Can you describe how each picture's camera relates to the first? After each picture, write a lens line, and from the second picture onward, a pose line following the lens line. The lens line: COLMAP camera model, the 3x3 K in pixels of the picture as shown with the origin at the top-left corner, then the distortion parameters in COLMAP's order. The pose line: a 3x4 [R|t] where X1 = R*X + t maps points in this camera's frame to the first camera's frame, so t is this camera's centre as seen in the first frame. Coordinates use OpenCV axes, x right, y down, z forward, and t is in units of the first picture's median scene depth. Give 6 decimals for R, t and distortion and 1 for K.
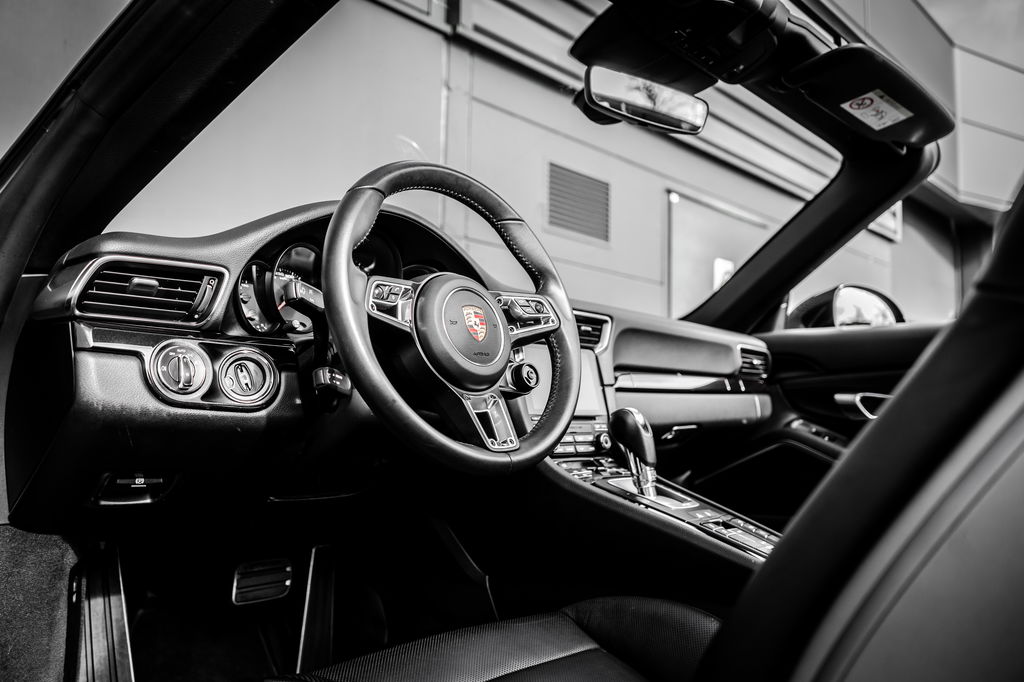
lens RADIAL K [[829.0, 0, 490.3], [0, 829.0, 362.7], [0, 0, 1]] dist [-0.031603, 0.004210]
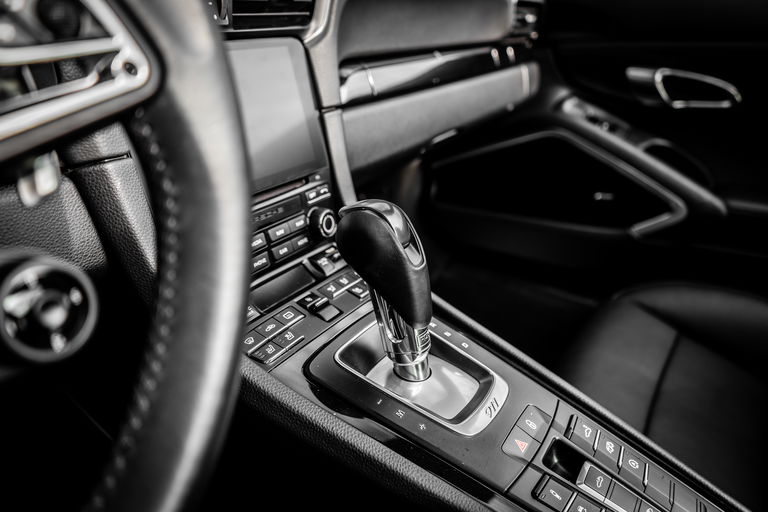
lens RADIAL K [[621.8, 0, 367.8], [0, 621.8, 272.3], [0, 0, 1]] dist [-0.031603, 0.004210]
pose [[0.977932, -0.083031, 0.191714, 0.078553], [-0.014315, 0.888849, 0.457977, -0.061400], [-0.208431, -0.450615, 0.868045, 0.585565]]
